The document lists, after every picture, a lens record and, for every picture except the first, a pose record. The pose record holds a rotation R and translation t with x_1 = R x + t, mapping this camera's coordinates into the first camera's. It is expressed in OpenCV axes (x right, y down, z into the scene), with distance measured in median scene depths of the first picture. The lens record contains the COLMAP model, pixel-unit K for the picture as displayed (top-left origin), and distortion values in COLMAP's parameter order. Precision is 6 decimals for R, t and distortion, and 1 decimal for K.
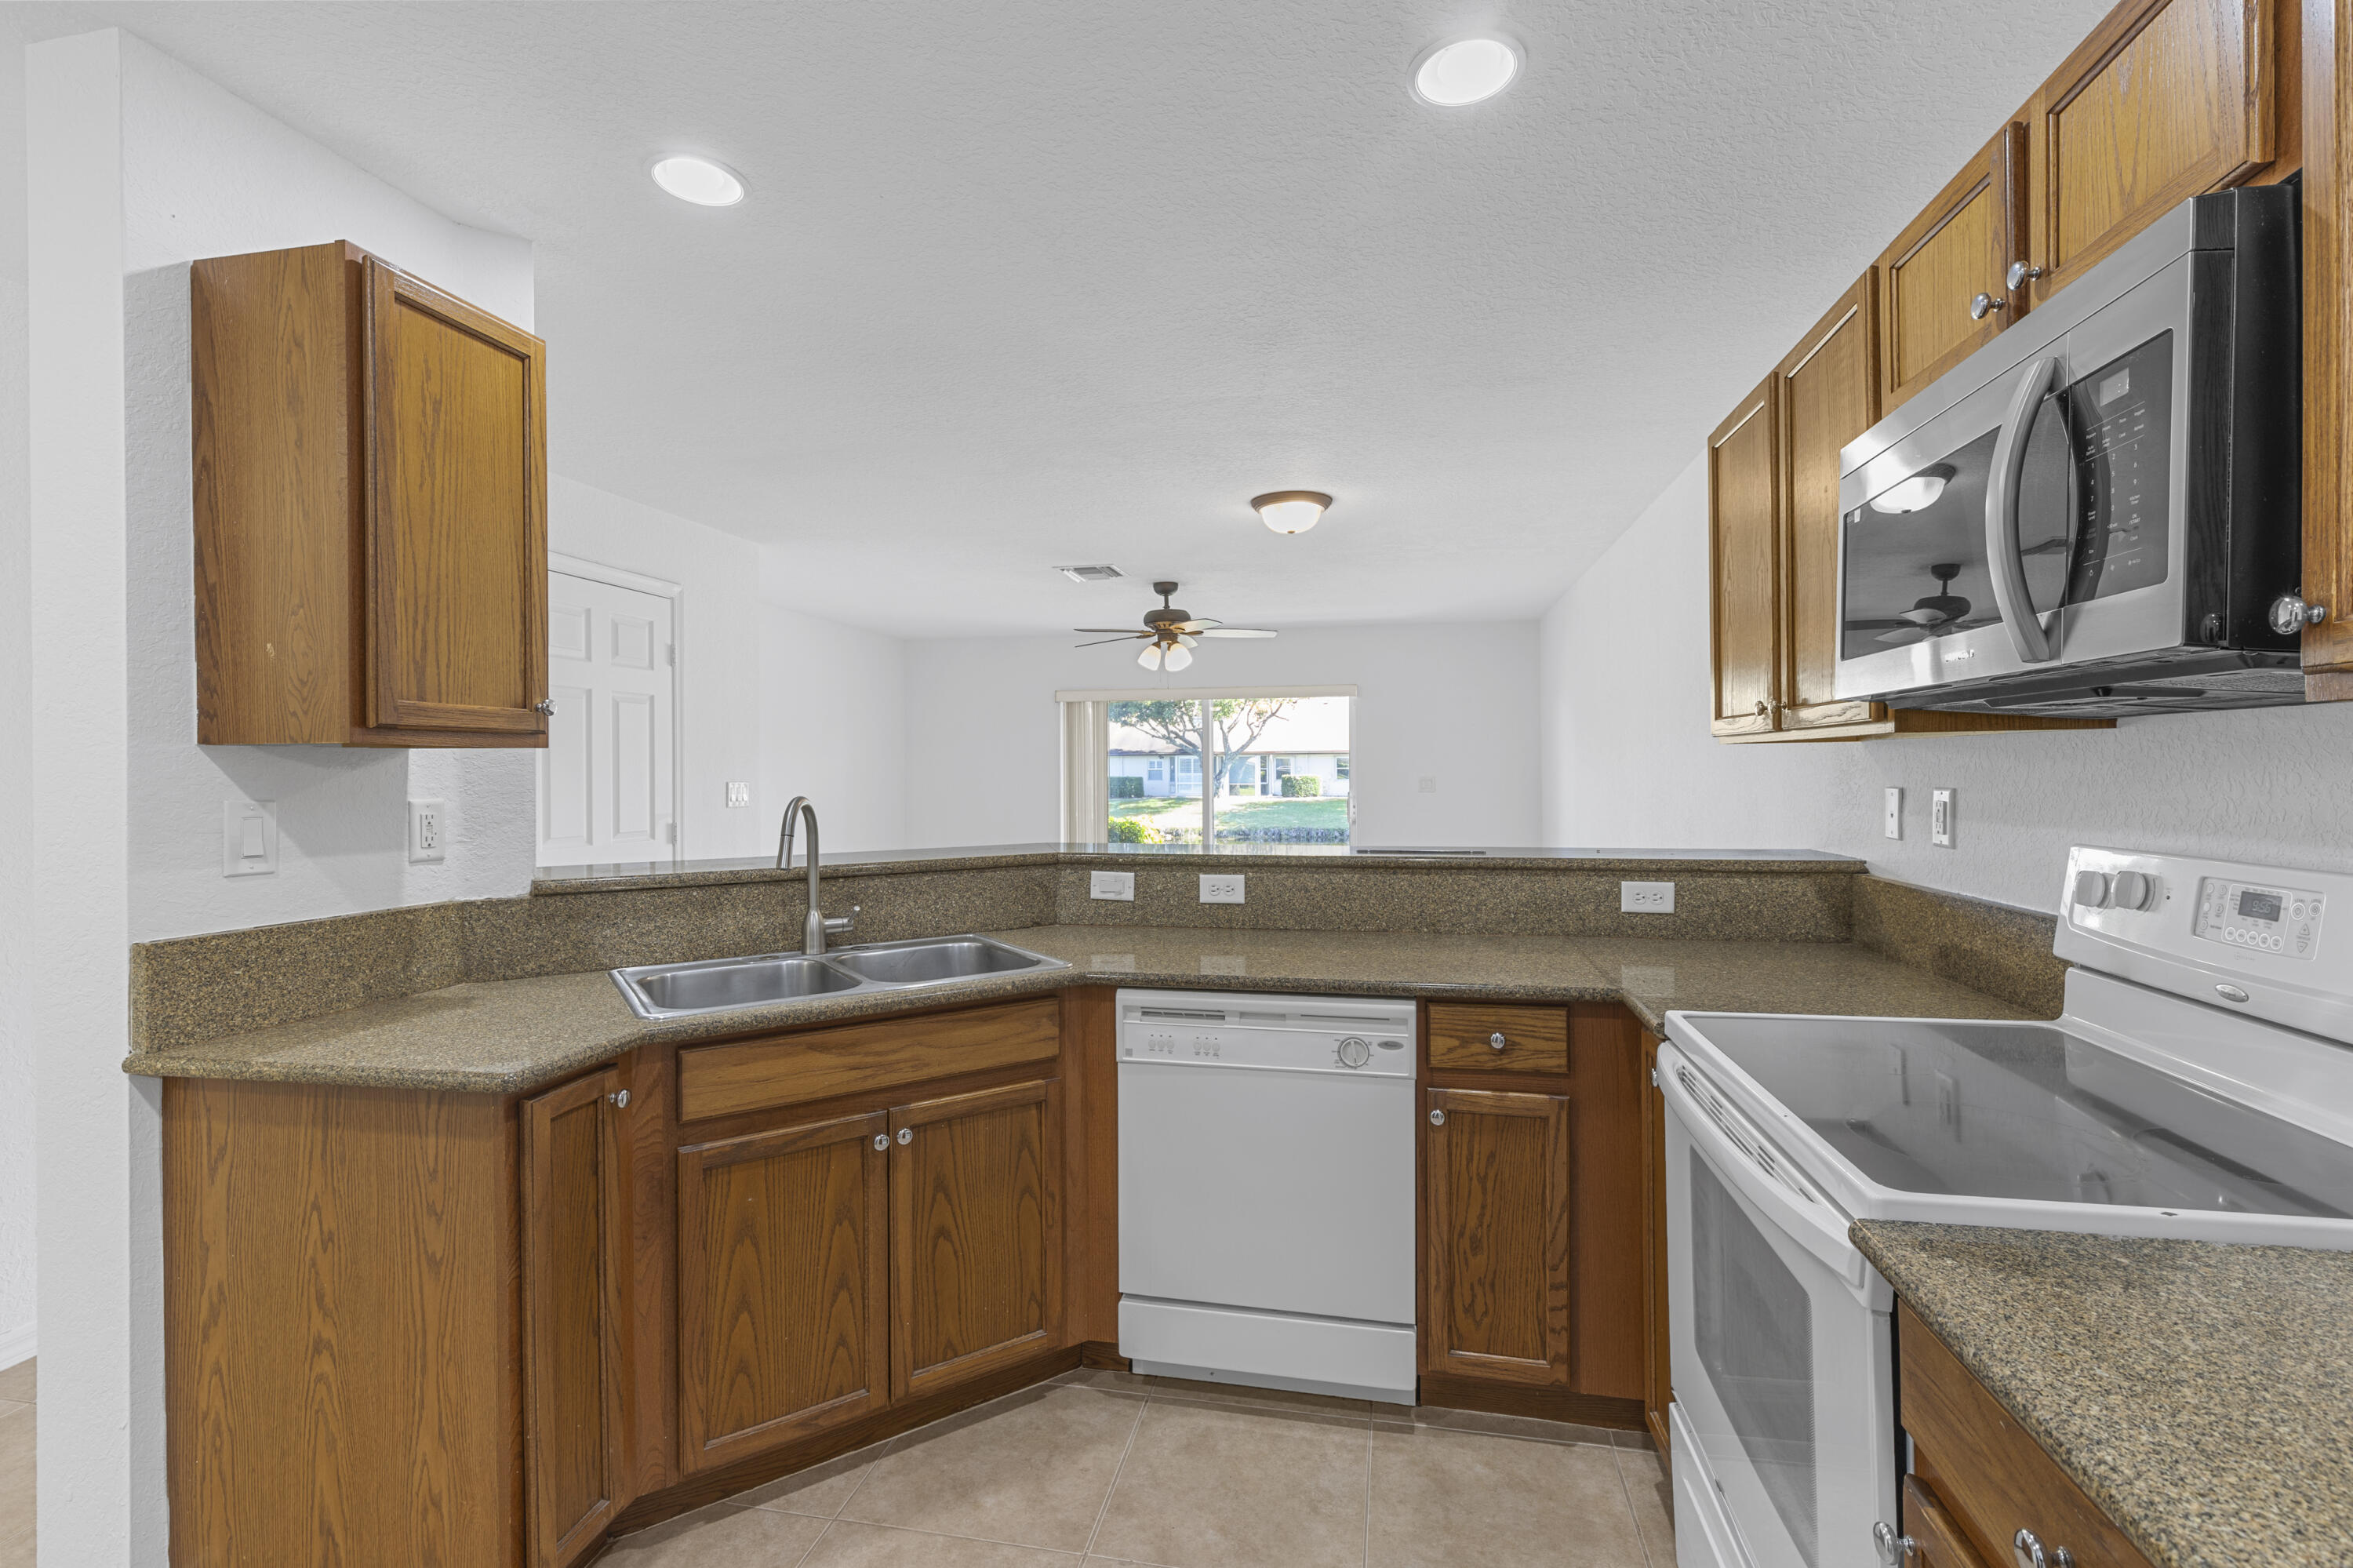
lens RADIAL K [[1061.6, 0, 1183.1], [0, 1061.6, 782.0], [0, 0, 1]] dist [0.005151, -0.000708]
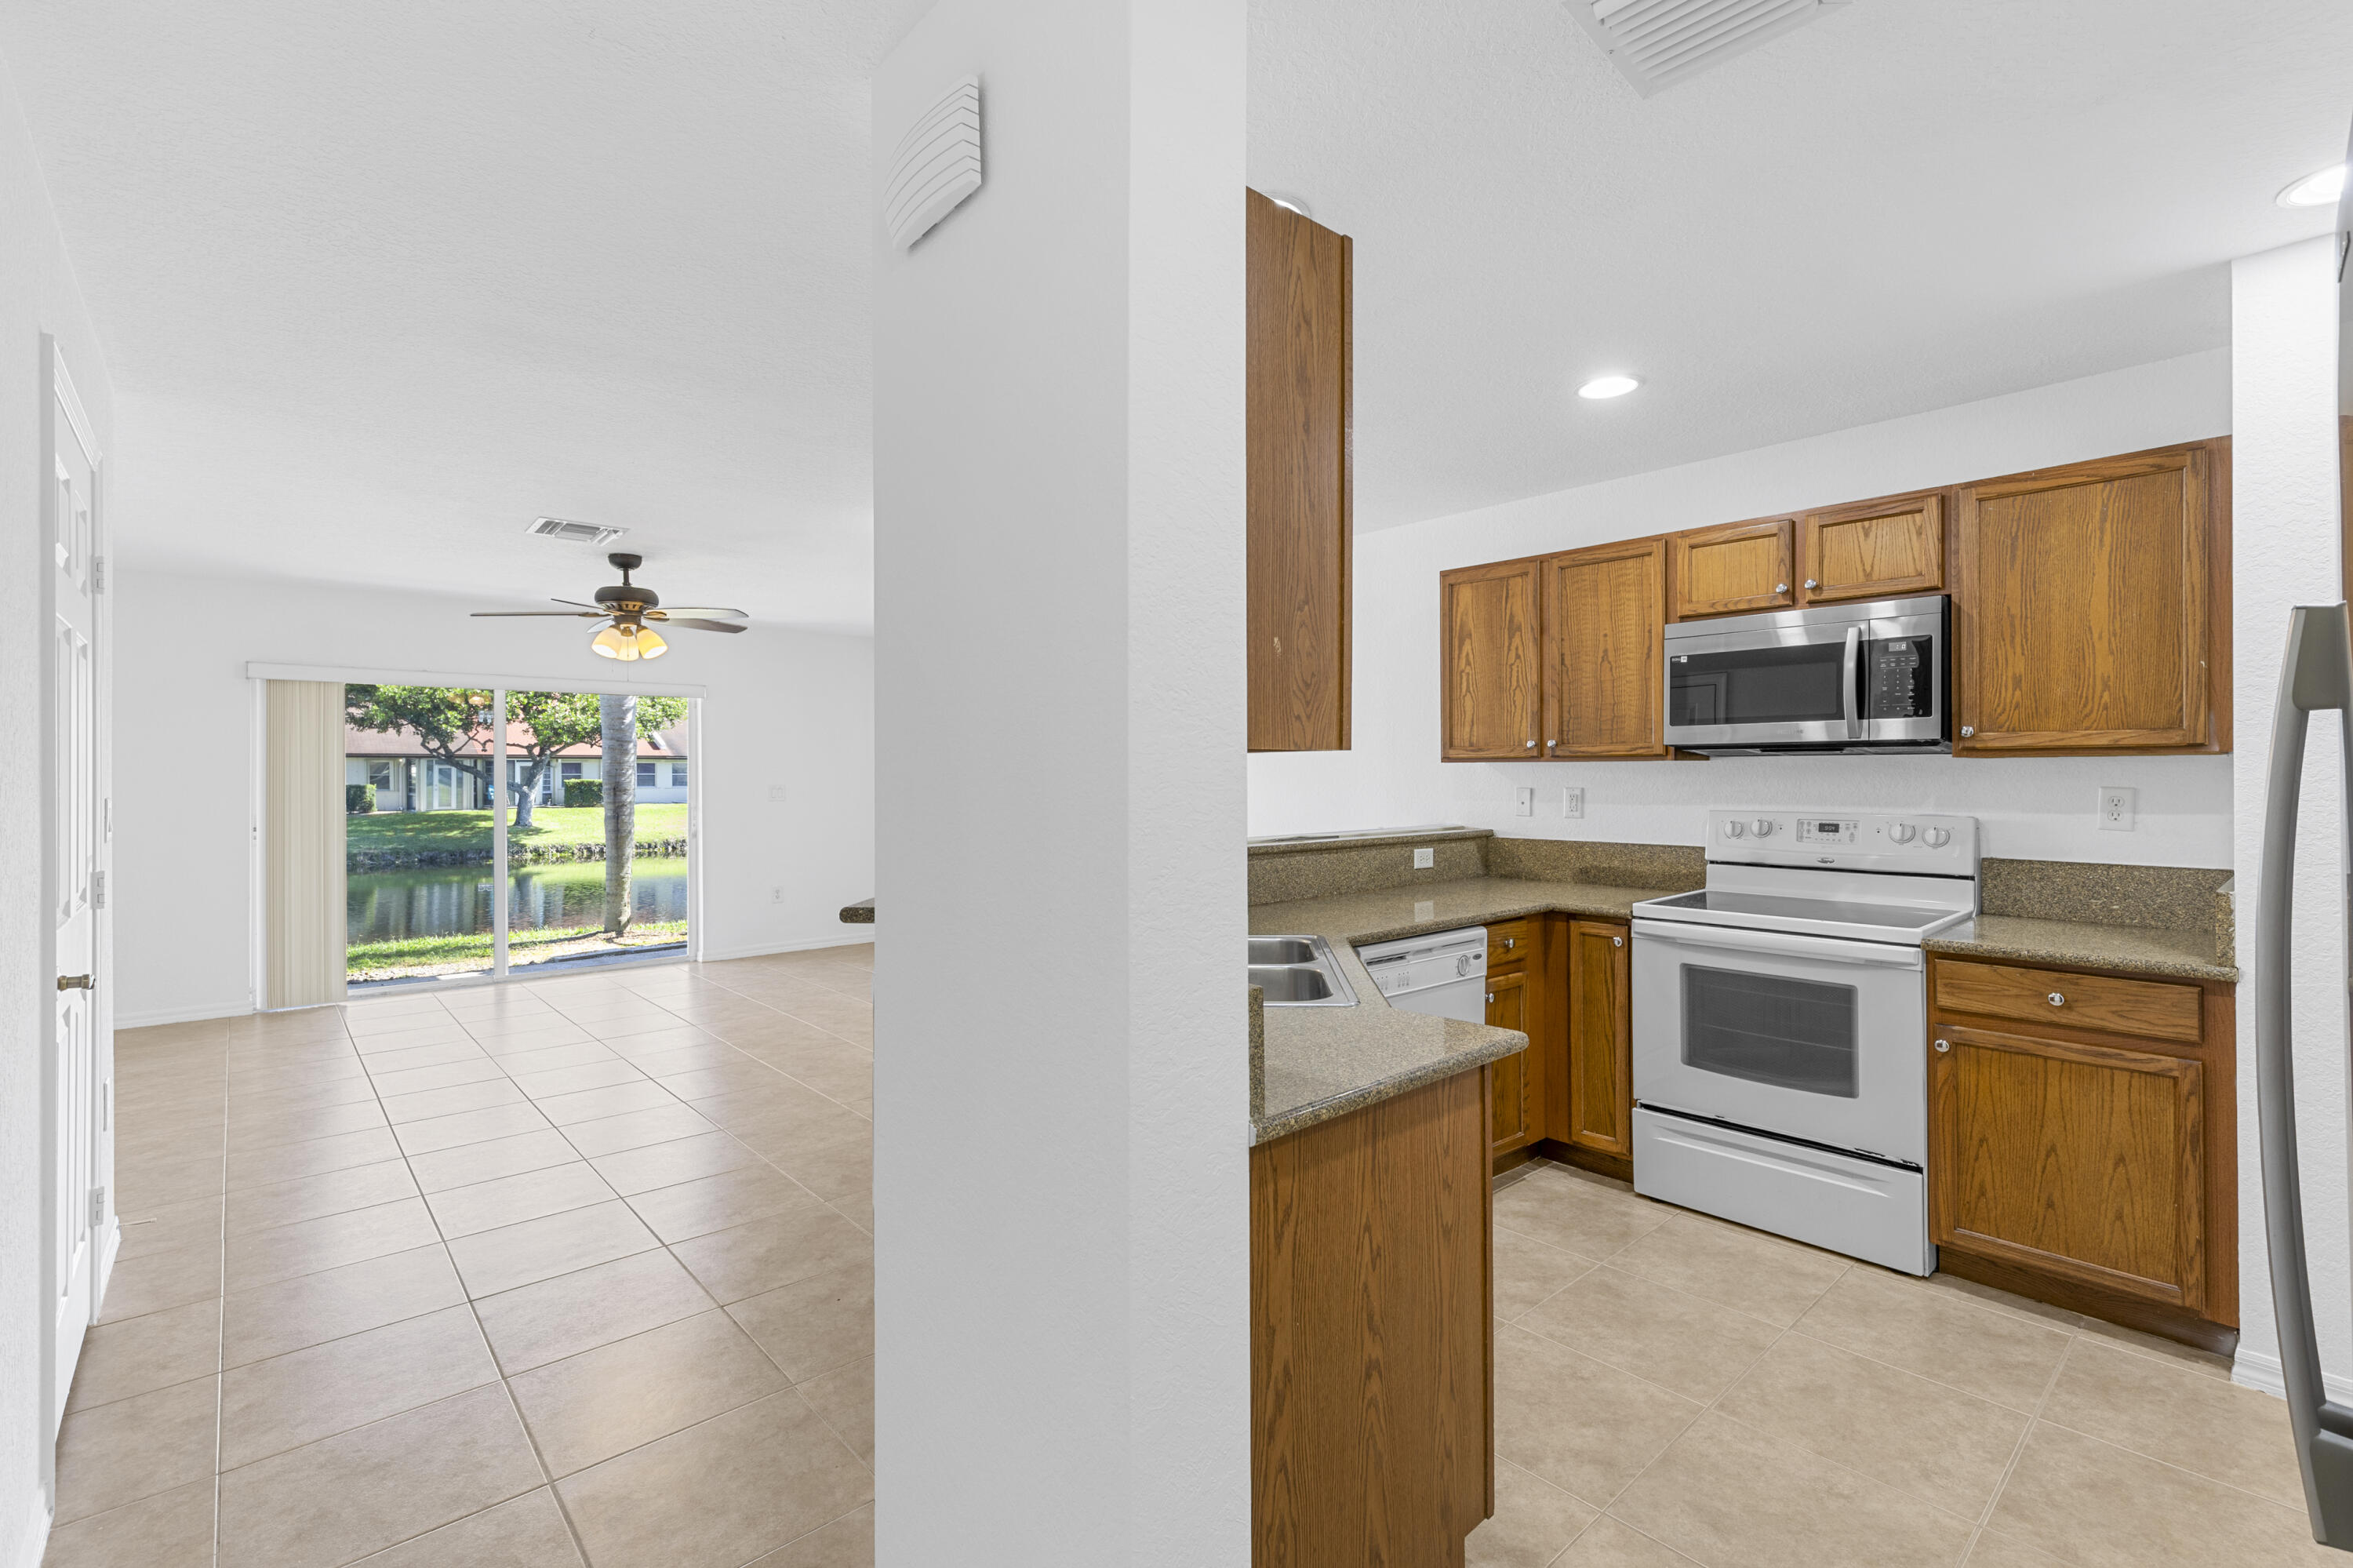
lens RADIAL K [[1061.6, 0, 1201.3], [0, 1061.6, 779.4], [0, 0, 1]] dist [0.005151, -0.000708]
pose [[0.583802, -0.000815, 0.811895, -1.301729], [0.009100, 0.999943, -0.005539, -0.004791], [-0.811845, 0.010622, 0.583777, 0.426216]]
